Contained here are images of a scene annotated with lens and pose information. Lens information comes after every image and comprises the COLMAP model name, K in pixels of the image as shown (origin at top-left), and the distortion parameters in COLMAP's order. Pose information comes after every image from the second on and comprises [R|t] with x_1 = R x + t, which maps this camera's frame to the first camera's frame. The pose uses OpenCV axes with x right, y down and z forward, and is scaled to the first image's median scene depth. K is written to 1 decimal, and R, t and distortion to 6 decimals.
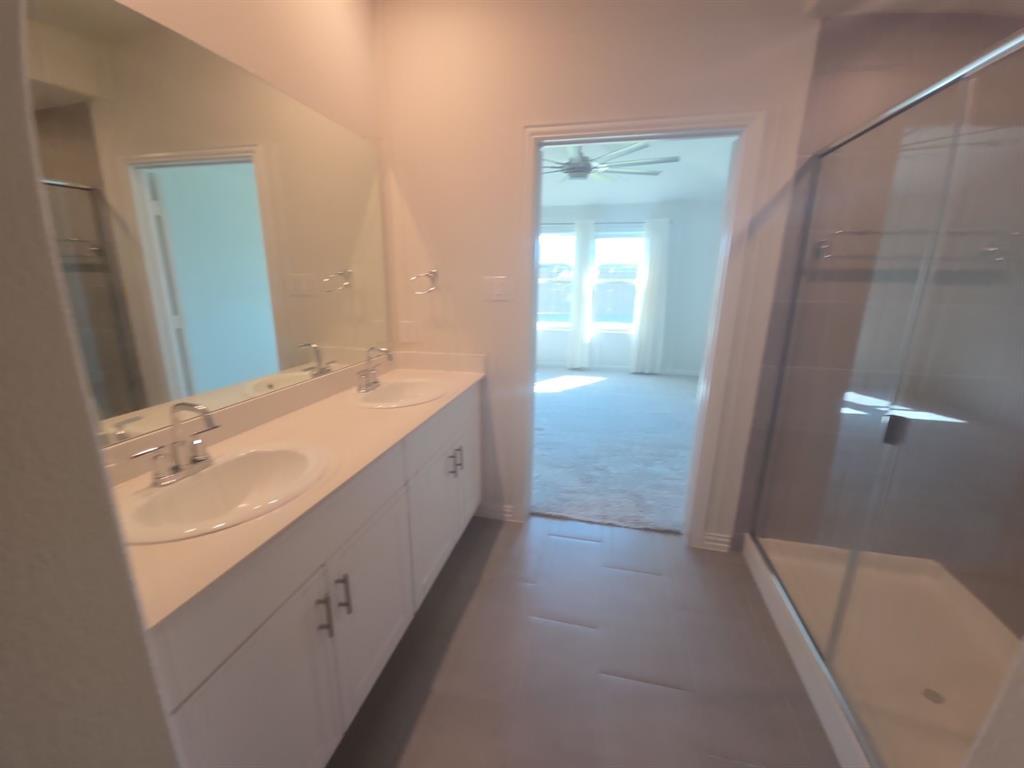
lens RADIAL K [[417.5, 0, 509.1], [0, 417.5, 388.0], [0, 0, 1]] dist [0.017419, -0.011113]
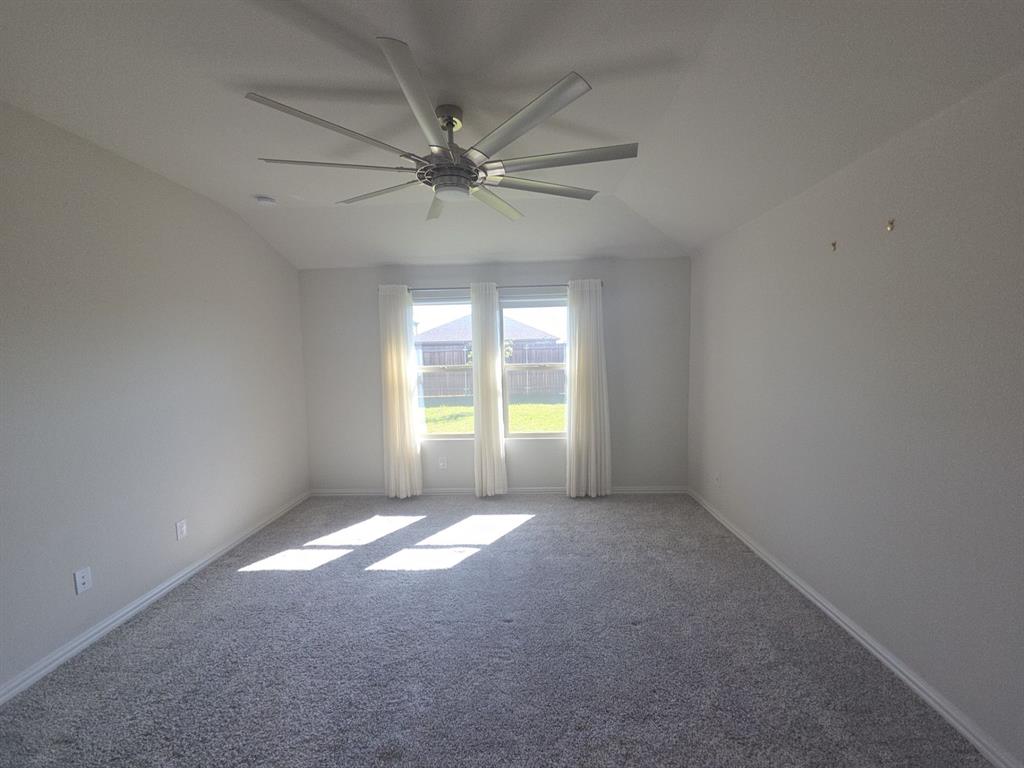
lens RADIAL K [[419.0, 0, 509.7], [0, 419.0, 386.6], [0, 0, 1]] dist [0.017942, -0.011081]
pose [[0.980911, -0.050050, 0.187907, 0.211029], [0.082933, 0.981697, -0.171447, -0.275467], [-0.175887, 0.183757, 0.967108, 0.883031]]
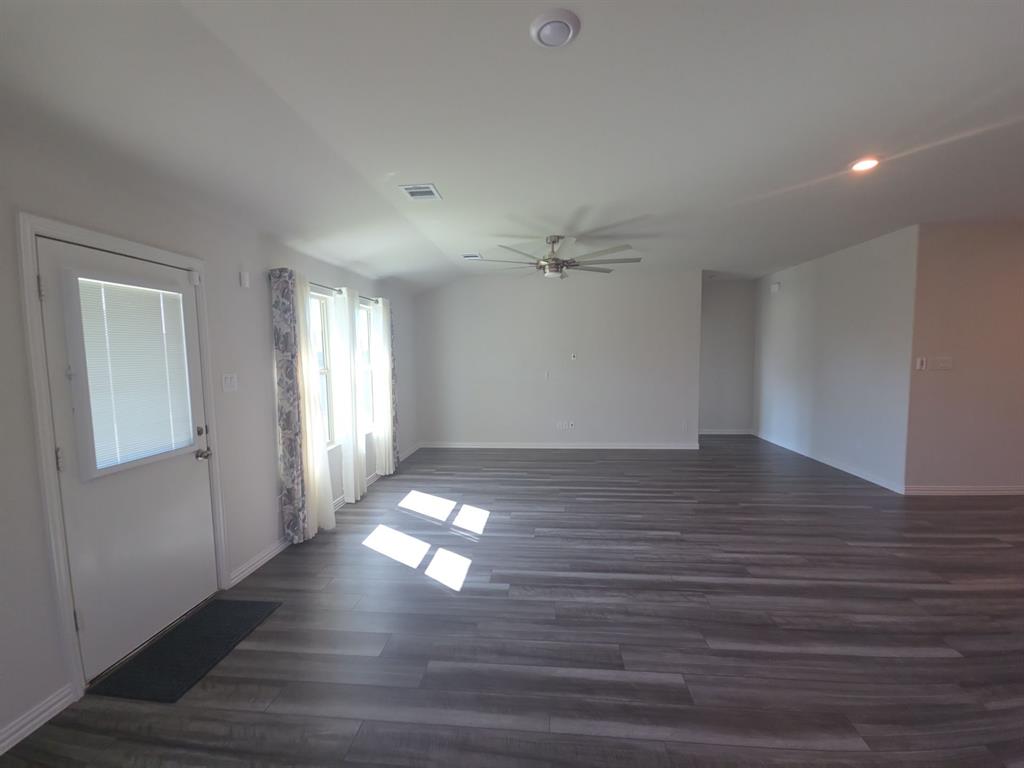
lens RADIAL K [[419.0, 0, 509.7], [0, 419.0, 386.6], [0, 0, 1]] dist [0.017942, -0.011081]
pose [[-0.141939, -0.088825, 0.985882, -1.414564], [0.270050, 0.954711, 0.124896, -0.642562], [-0.952327, 0.283965, -0.111524, 2.204972]]
